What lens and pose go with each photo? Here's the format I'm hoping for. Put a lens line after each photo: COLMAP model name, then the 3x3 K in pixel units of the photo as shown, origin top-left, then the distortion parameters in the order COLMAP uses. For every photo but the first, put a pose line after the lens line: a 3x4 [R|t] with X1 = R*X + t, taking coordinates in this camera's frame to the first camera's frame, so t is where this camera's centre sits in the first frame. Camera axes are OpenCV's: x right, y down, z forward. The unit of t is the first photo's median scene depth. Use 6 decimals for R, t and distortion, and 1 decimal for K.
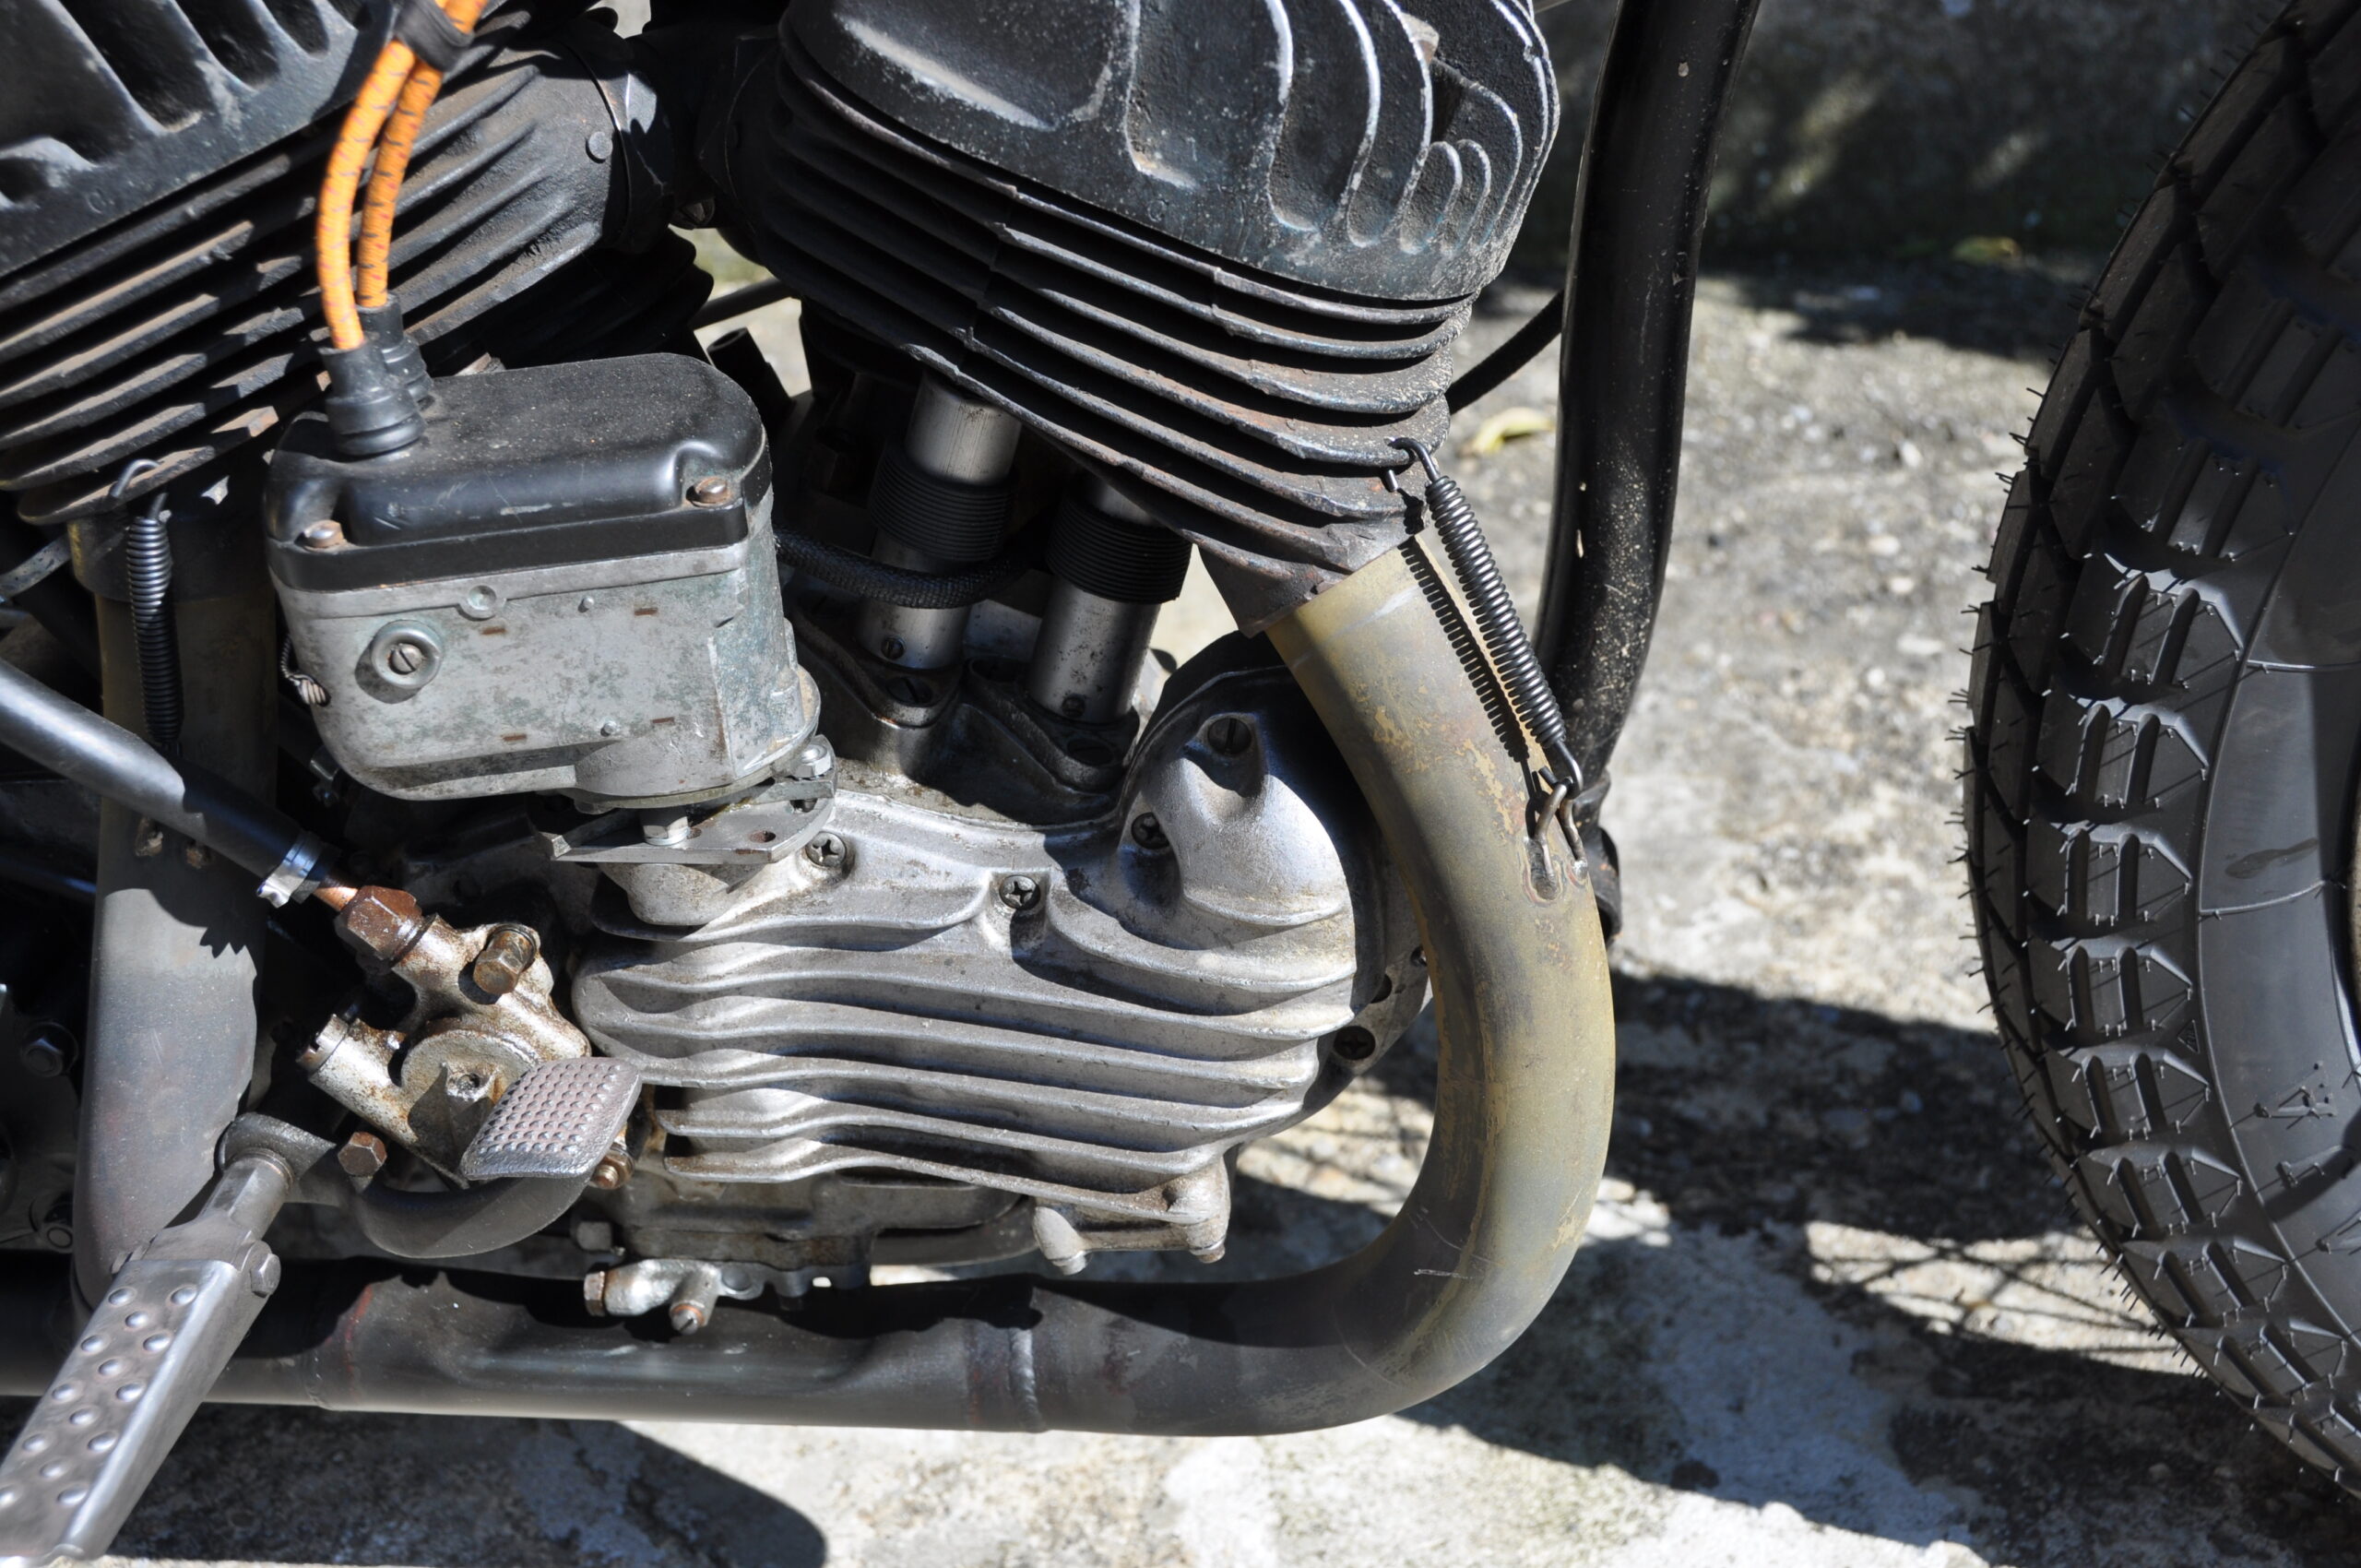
lens RADIAL K [[2703.9, 0, 1163.5], [0, 2703.9, 803.6], [0, 0, 1]] dist [0.030948, 0.000000]
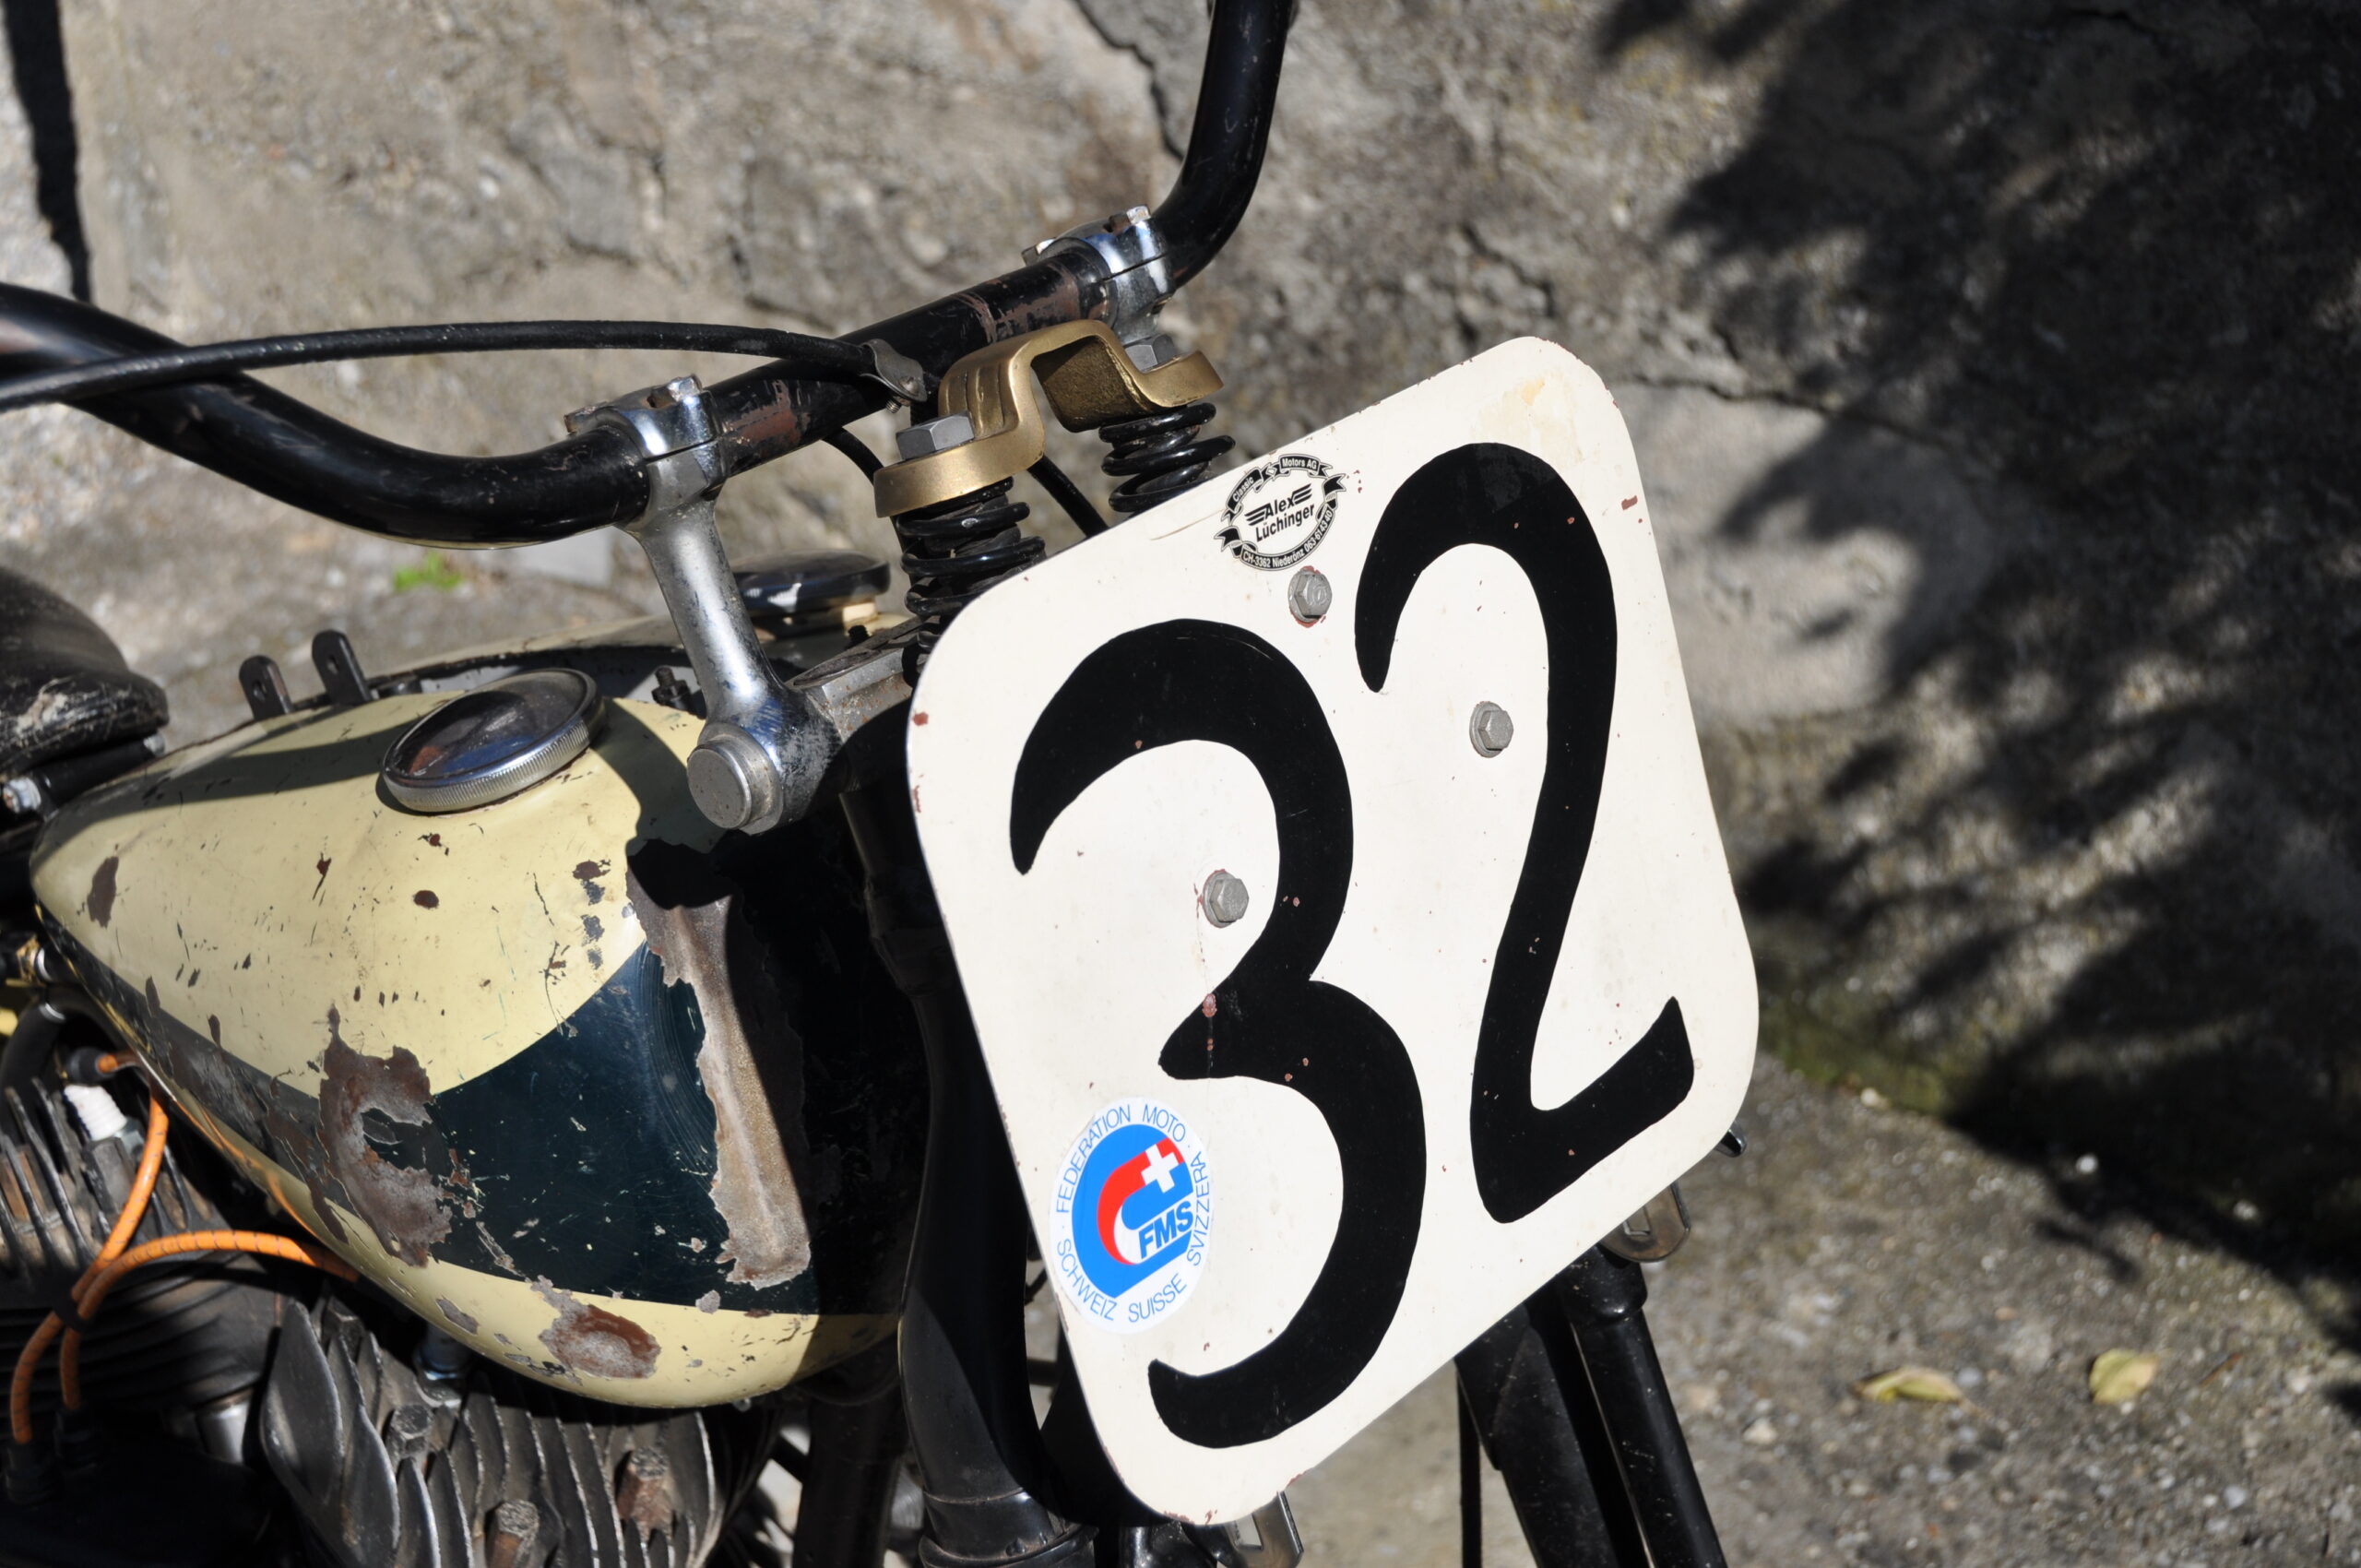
lens RADIAL K [[3175.3, 0, 1159.3], [0, 3175.3, 803.7], [0, 0, 1]] dist [0.149377, 0.000000]
pose [[0.815202, 0.308330, -0.490285, 1.014176], [-0.323811, 0.944489, 0.055564, -0.771470], [0.480201, 0.113464, 0.869789, -0.434435]]
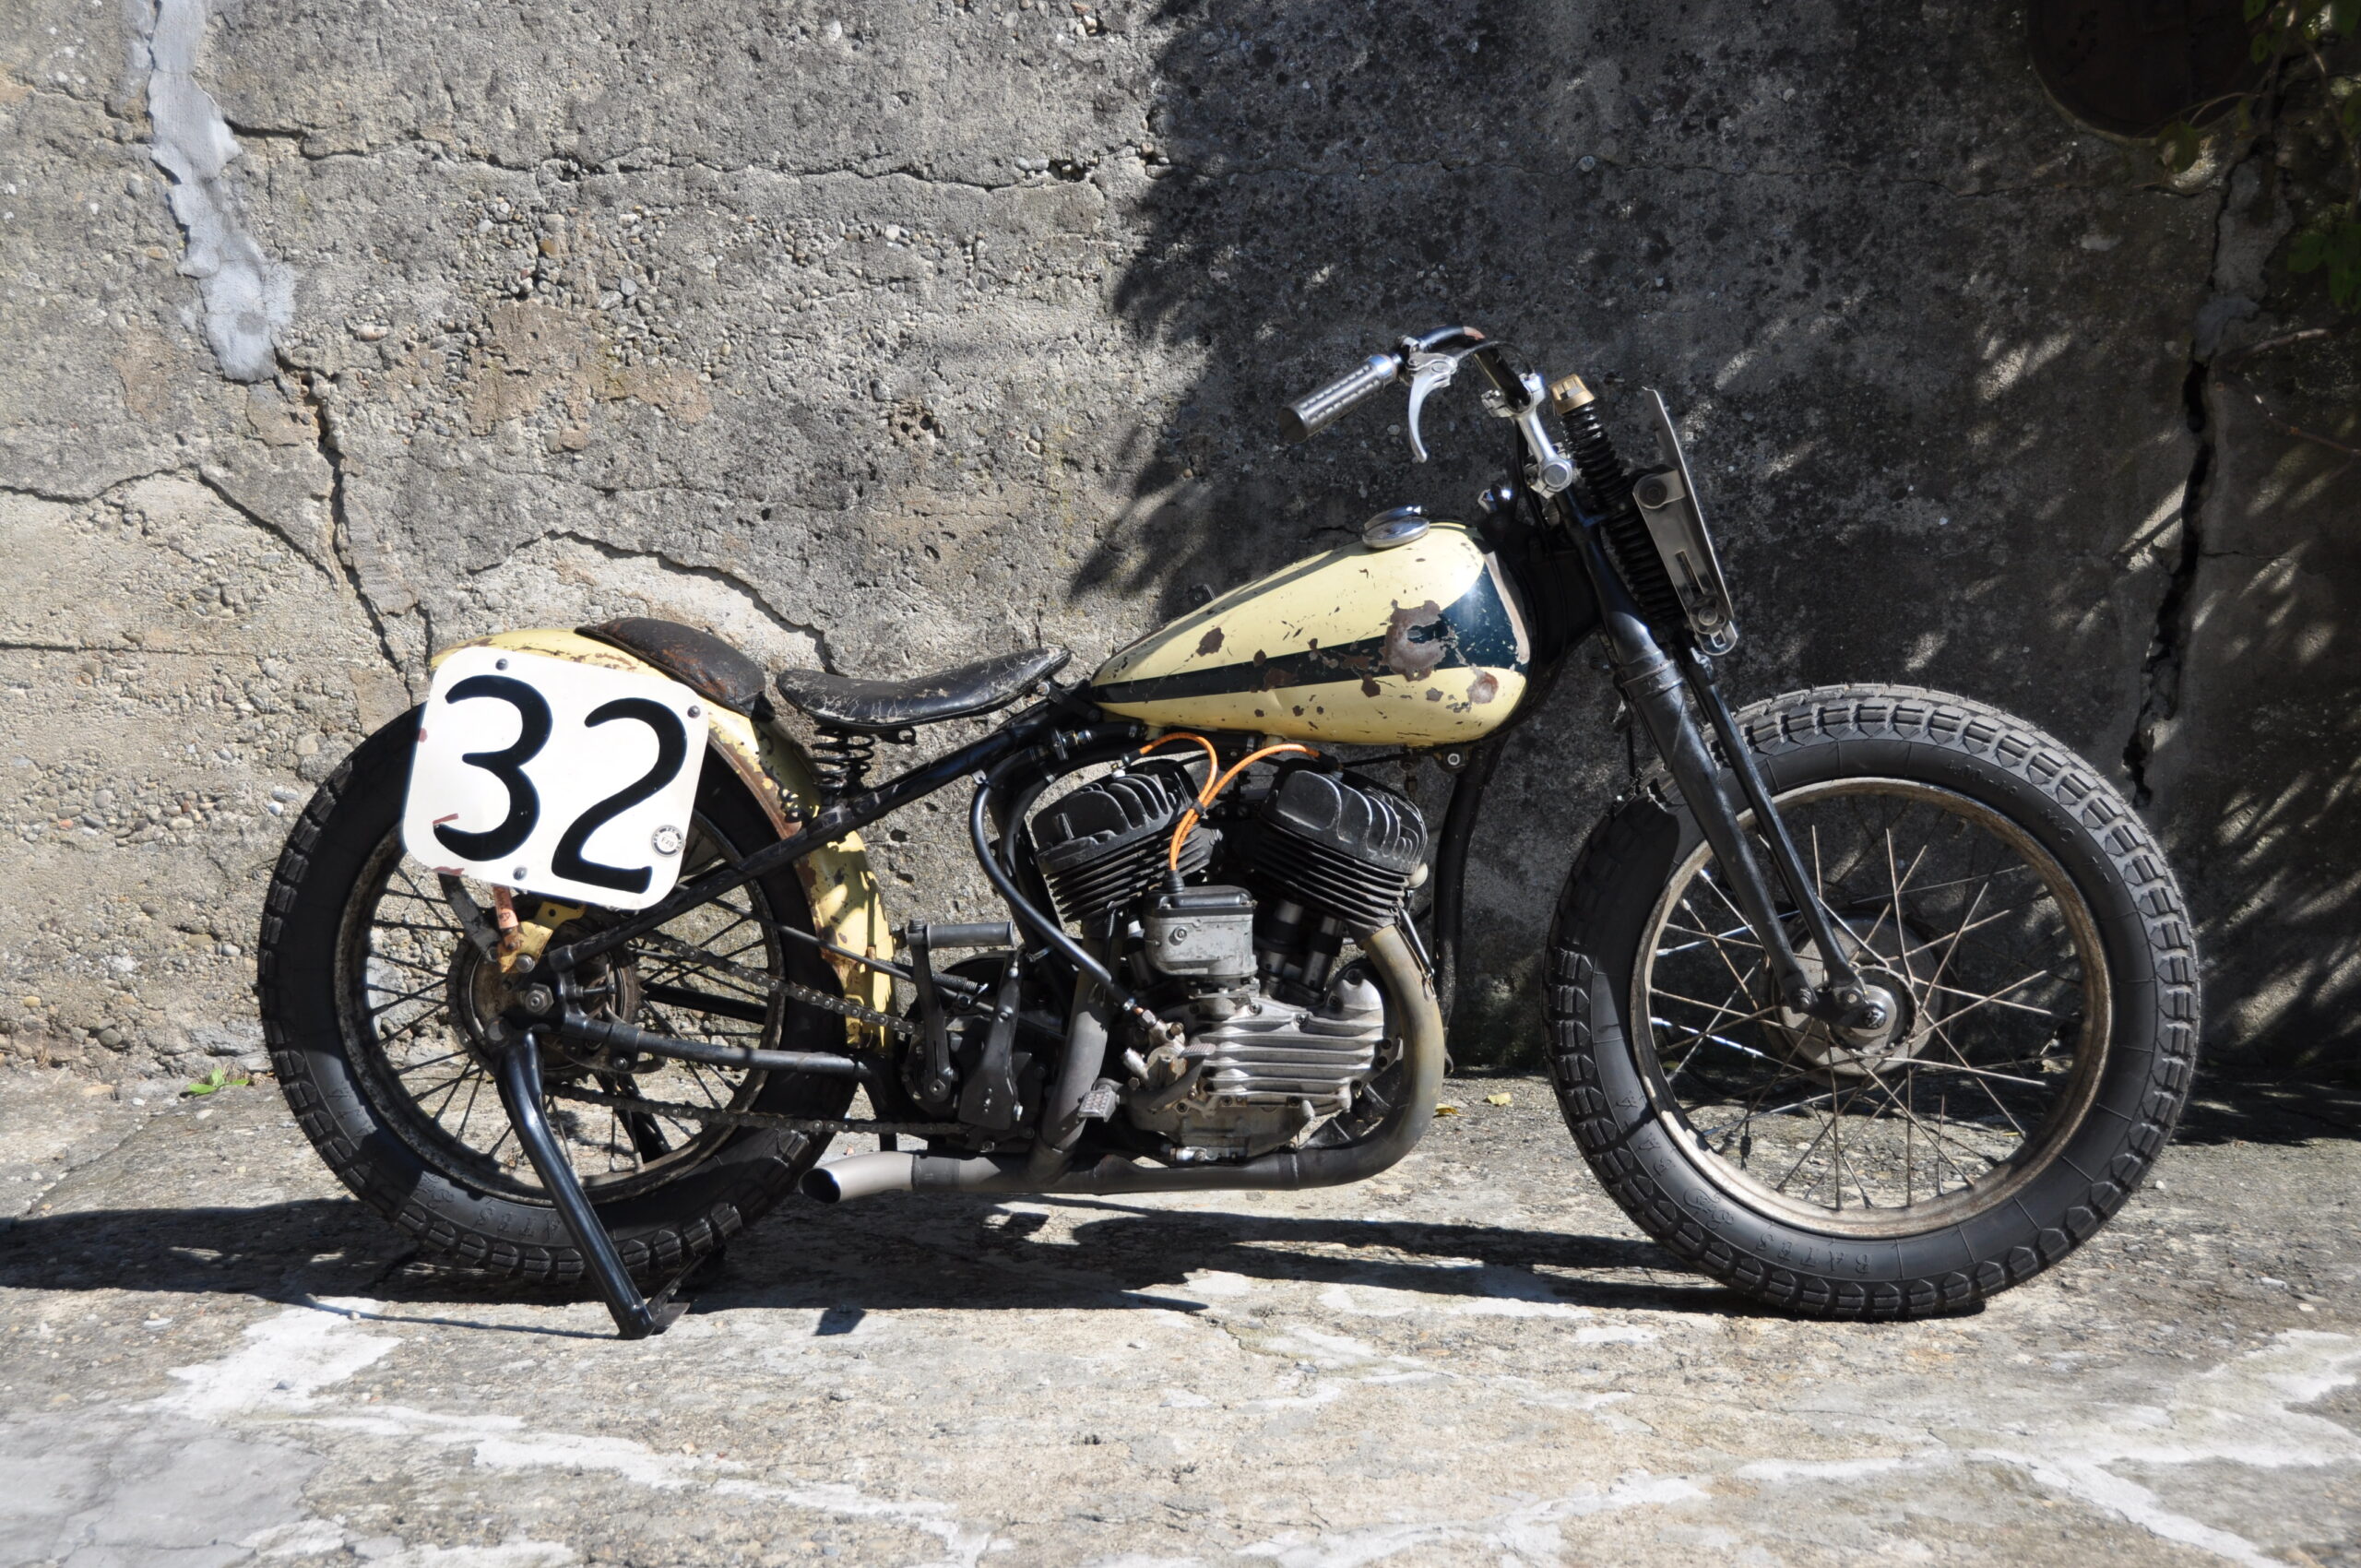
lens RADIAL K [[3497.1, 0, 1142.6], [0, 3497.1, 811.8], [0, 0, 1]] dist [0.182684, 0.000000]
pose [[0.999230, 0.032850, 0.021444, -0.414489], [-0.021356, 0.914040, -0.405061, 1.885669], [-0.032907, 0.404291, 0.914038, -3.938564]]
